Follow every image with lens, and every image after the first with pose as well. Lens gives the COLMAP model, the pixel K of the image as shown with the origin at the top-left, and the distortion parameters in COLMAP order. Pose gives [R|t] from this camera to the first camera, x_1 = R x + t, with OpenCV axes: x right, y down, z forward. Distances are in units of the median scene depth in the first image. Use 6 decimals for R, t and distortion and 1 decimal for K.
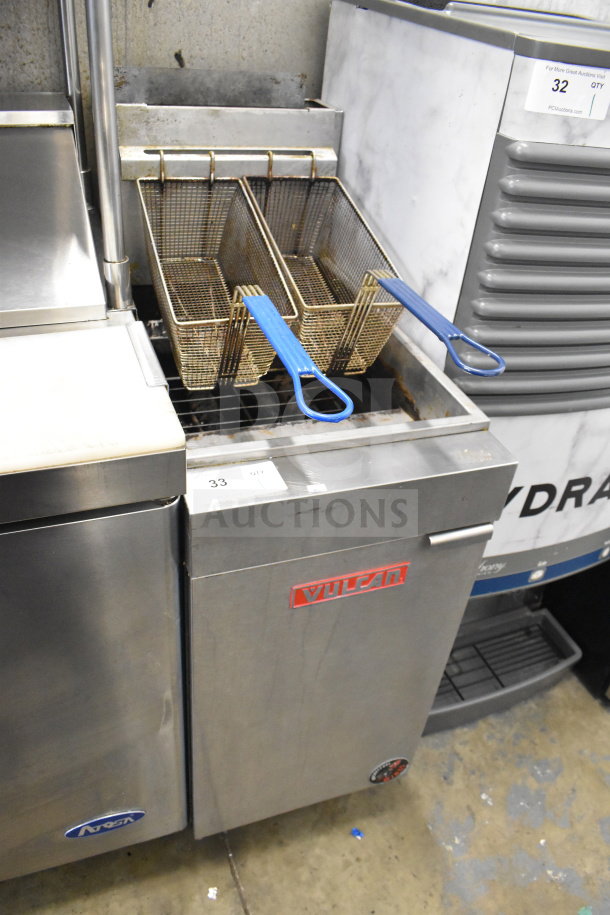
lens RADIAL K [[712.8, 0, 304.1], [0, 712.8, 449.6], [0, 0, 1]] dist [-0.085493, -0.000539]
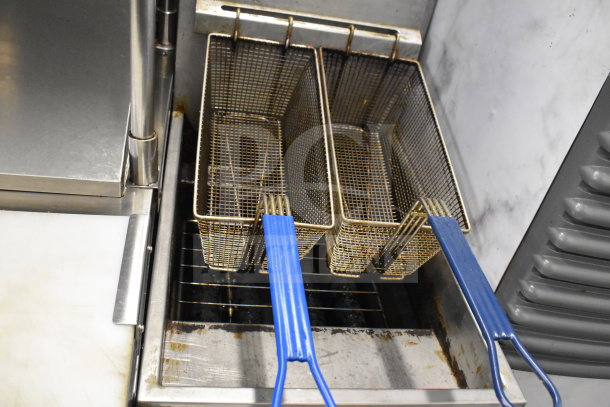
lens RADIAL K [[572.7, 0, 306.1], [0, 572.7, 205.5], [0, 0, 1]] dist [-0.072734, 0.000000]
pose [[0.972506, 0.199423, -0.120259, 0.032113], [-0.201803, 0.979395, -0.007824, -0.167673], [0.116220, 0.031878, 0.992712, 0.234783]]
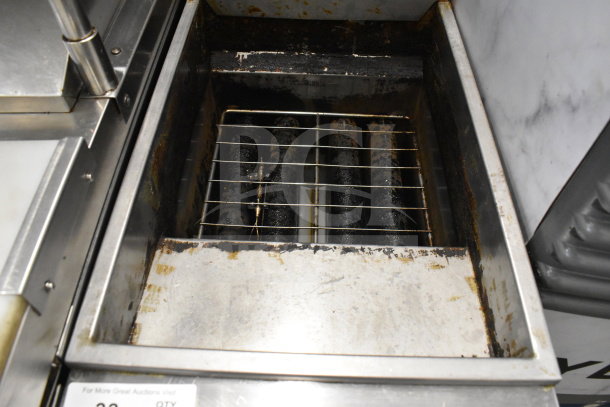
lens RADIAL K [[475.2, 0, 304.6], [0, 475.2, 206.2], [0, 0, 1]] dist [-0.085493, -0.000539]
pose [[0.928088, 0.242213, -0.282816, 0.100428], [-0.151693, 0.939578, 0.306890, -0.219010], [0.340061, -0.241920, 0.908754, 0.464002]]
